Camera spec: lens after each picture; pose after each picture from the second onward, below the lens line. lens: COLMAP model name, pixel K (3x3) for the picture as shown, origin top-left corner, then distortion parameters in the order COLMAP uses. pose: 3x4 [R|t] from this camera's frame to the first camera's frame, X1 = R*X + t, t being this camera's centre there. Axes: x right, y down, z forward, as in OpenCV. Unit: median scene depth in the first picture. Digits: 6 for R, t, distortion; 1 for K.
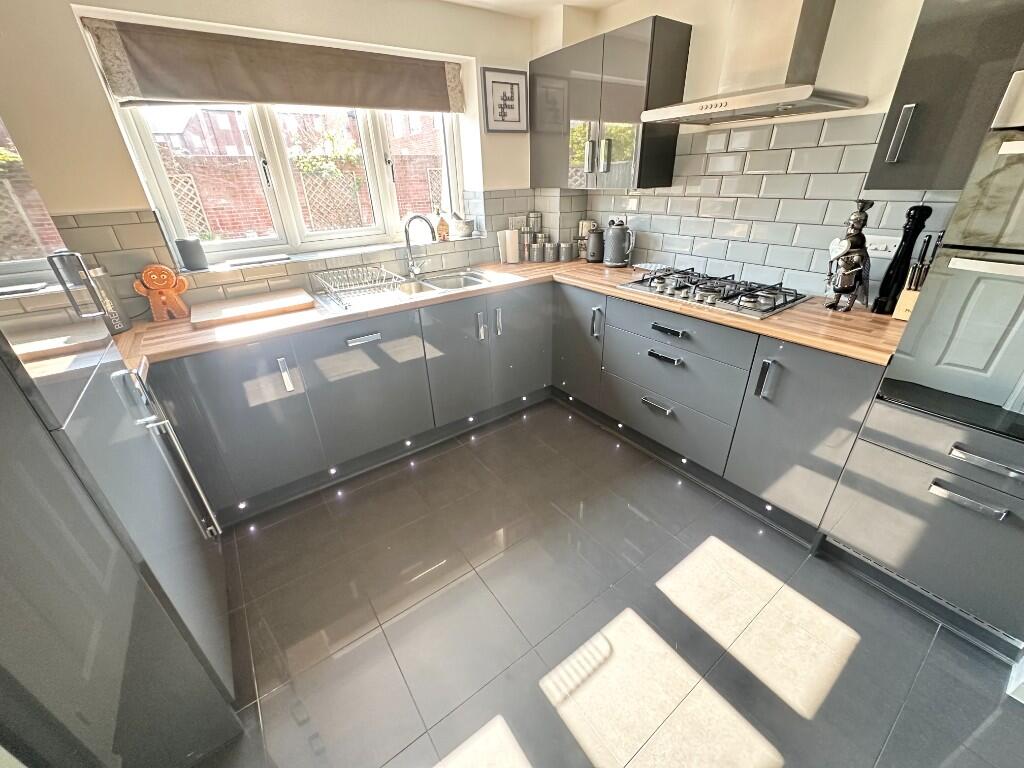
lens RADIAL K [[405.4, 0, 512.0], [0, 405.4, 384.0], [0, 0, 1]] dist [-0.006587, 0.000235]
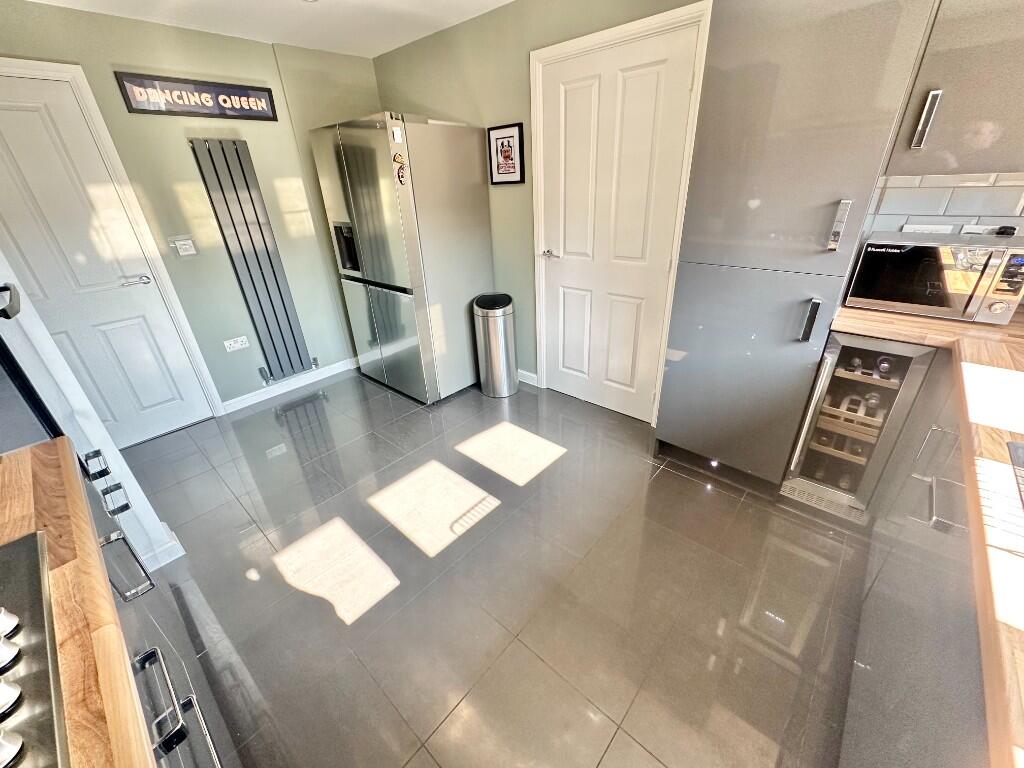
lens RADIAL K [[412.4, 0, 516.9], [0, 412.4, 378.4], [0, 0, 1]] dist [0.023985, 0.000021]
pose [[-0.971670, 0.164628, -0.169572, 0.115322], [-0.032921, 0.616217, 0.786888, -0.468518], [0.234037, 0.770178, -0.593340, 0.924555]]
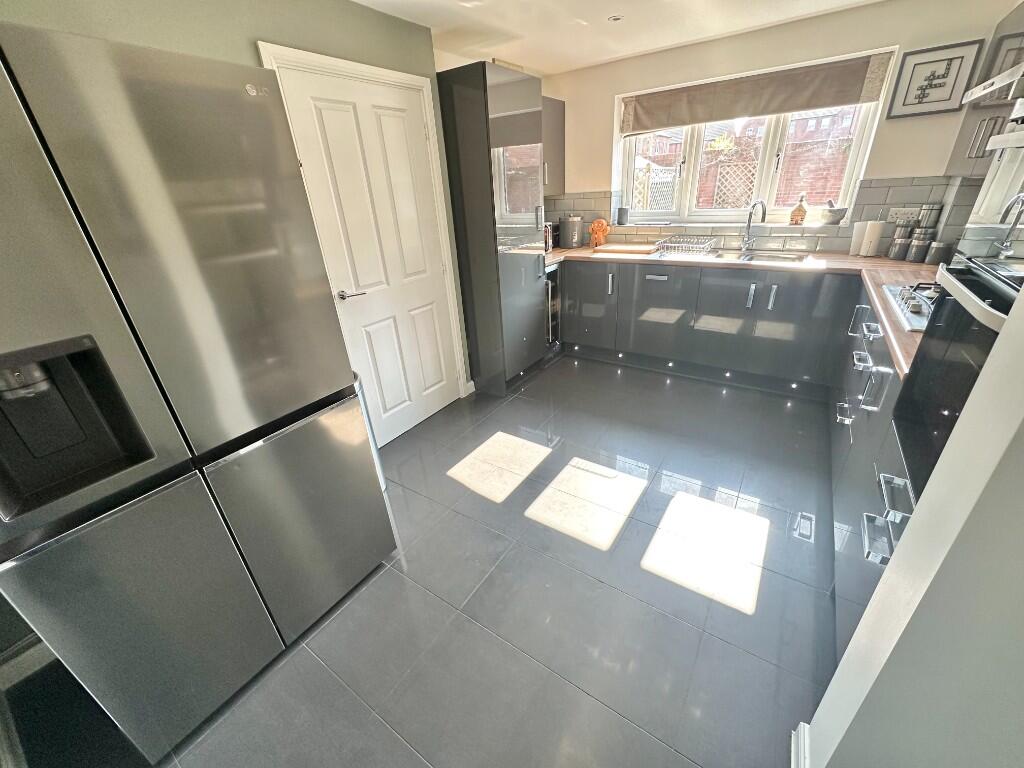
lens RADIAL K [[405.4, 0, 512.0], [0, 405.4, 384.0], [0, 0, 1]] dist [-0.006587, 0.000235]
pose [[0.353117, 0.423091, -0.834448, 0.807044], [-0.377872, 0.880417, 0.286493, 0.011264], [0.855875, 0.214149, 0.470764, -0.119770]]
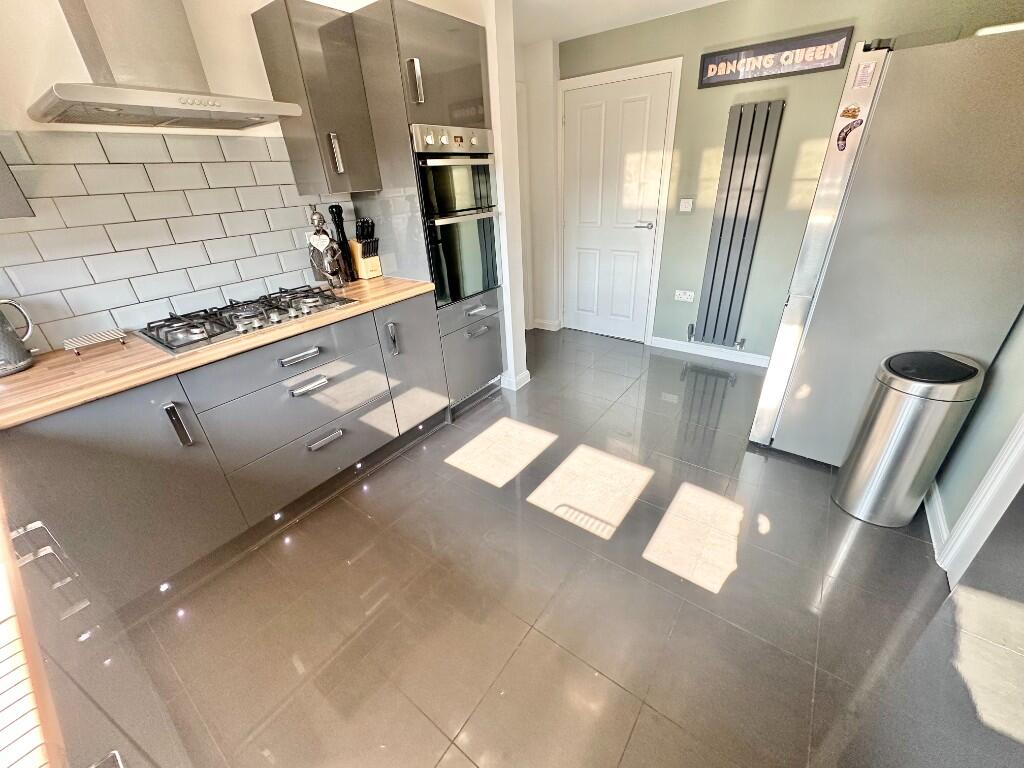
lens RADIAL K [[408.0, 0, 512.9], [0, 408.0, 392.0], [0, 0, 1]] dist [-0.000583, -0.000092]
pose [[-0.313187, -0.421459, 0.851050, -0.462232], [0.468239, 0.711114, 0.524471, -0.281525], [-0.826236, 0.562752, -0.025368, 0.592016]]
